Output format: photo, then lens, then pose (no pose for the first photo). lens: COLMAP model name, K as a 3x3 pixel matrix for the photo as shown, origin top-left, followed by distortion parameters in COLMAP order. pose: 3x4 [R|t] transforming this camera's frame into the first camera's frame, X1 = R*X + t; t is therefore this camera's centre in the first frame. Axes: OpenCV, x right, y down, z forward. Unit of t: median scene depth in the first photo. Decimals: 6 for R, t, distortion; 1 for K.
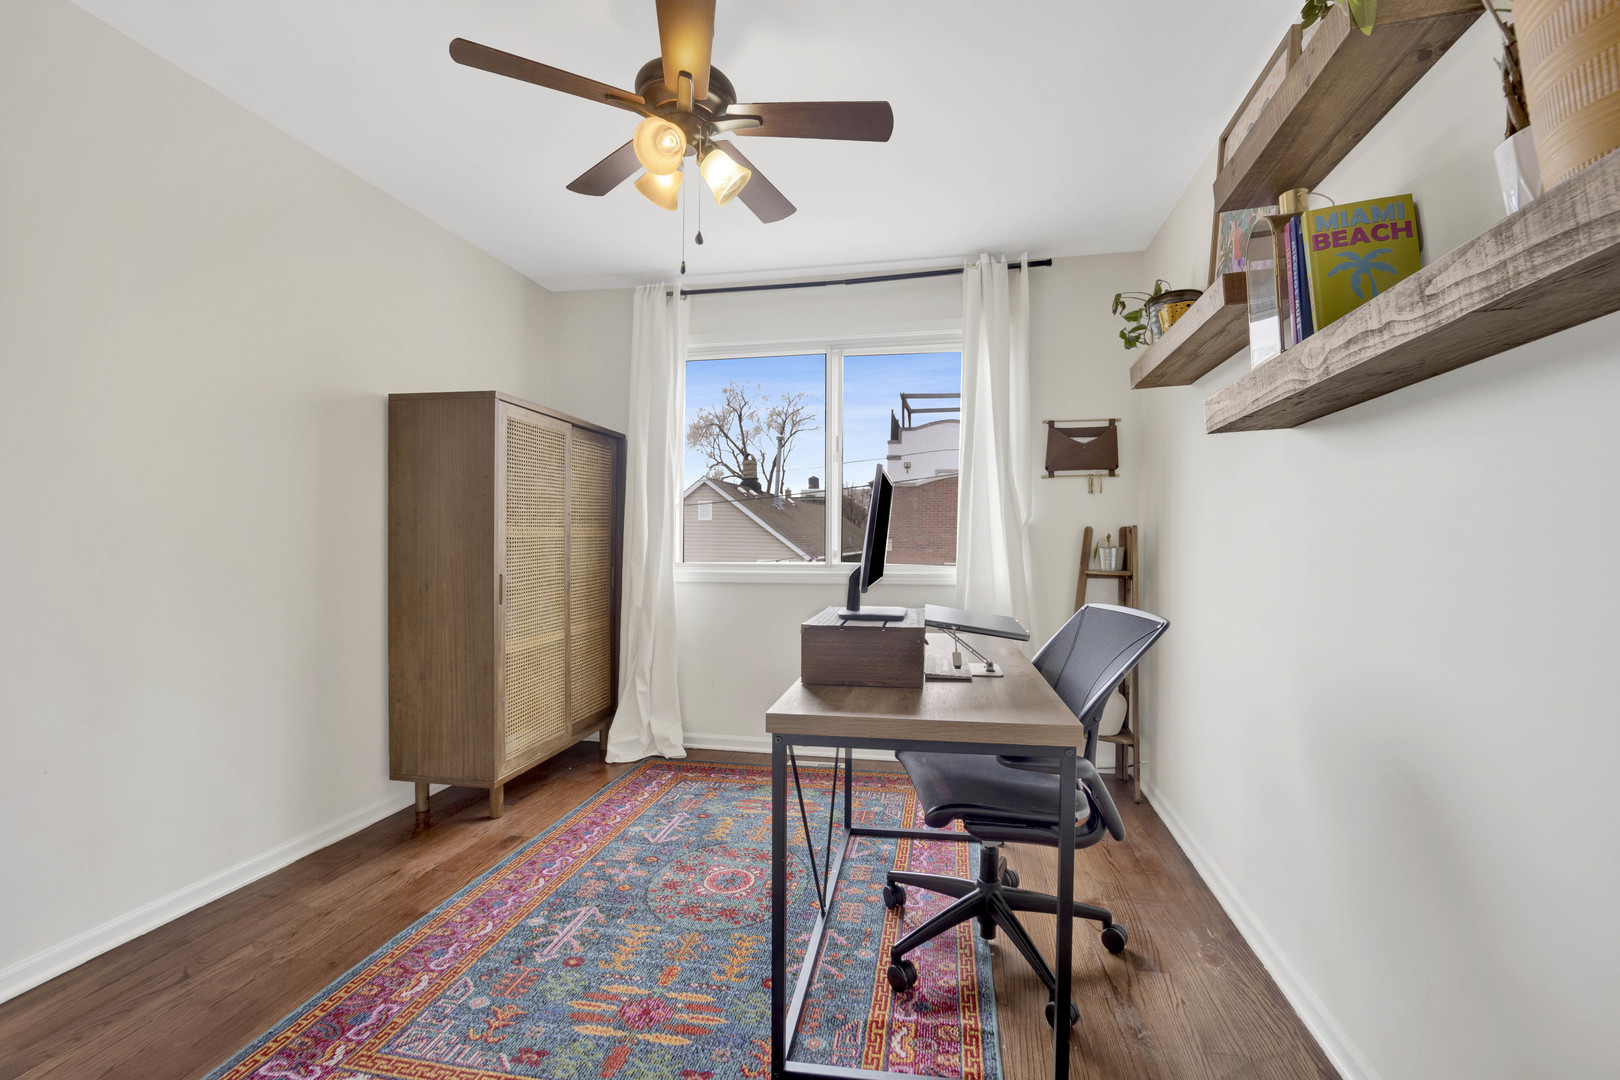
lens RADIAL K [[674.0, 0, 816.2], [0, 674.0, 554.9], [0, 0, 1]] dist [-0.010641, -0.000448]
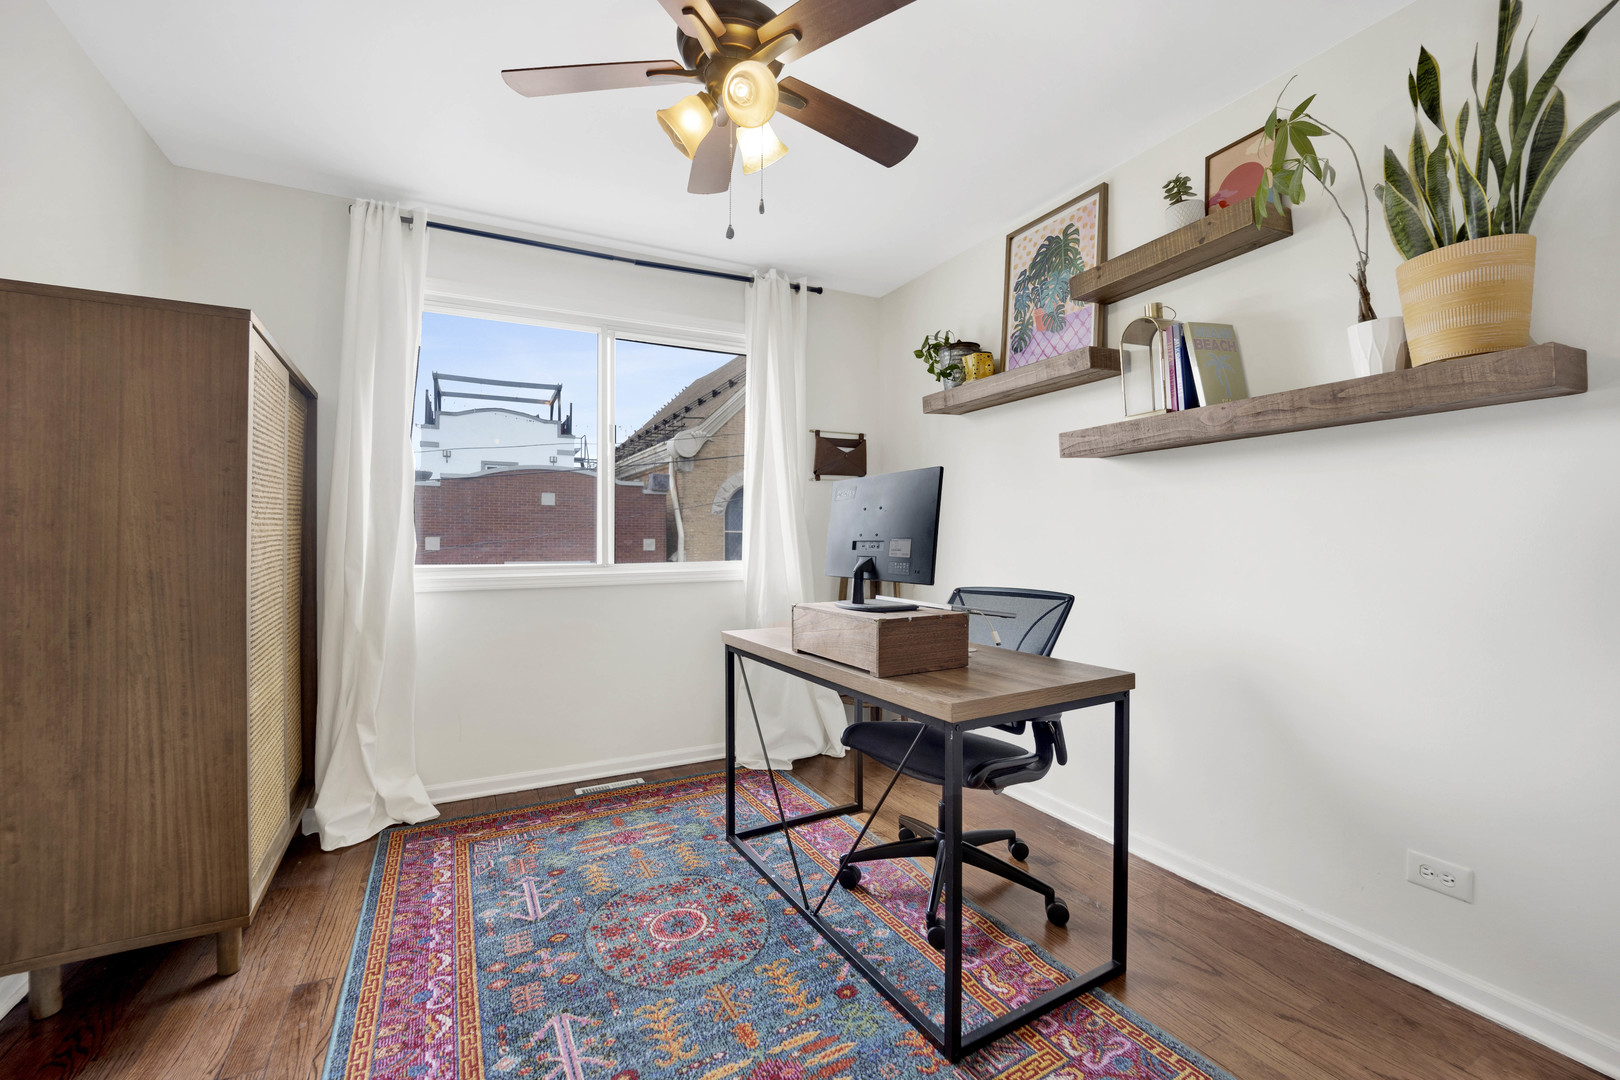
lens RADIAL K [[671.8, 0, 800.3], [0, 671.8, 537.8], [0, 0, 1]] dist [-0.017985, -0.000280]
pose [[0.786456, -0.005693, 0.617620, -0.420958], [0.018711, 0.999718, -0.014612, -0.003925], [-0.617362, 0.023048, 0.786341, 0.158294]]
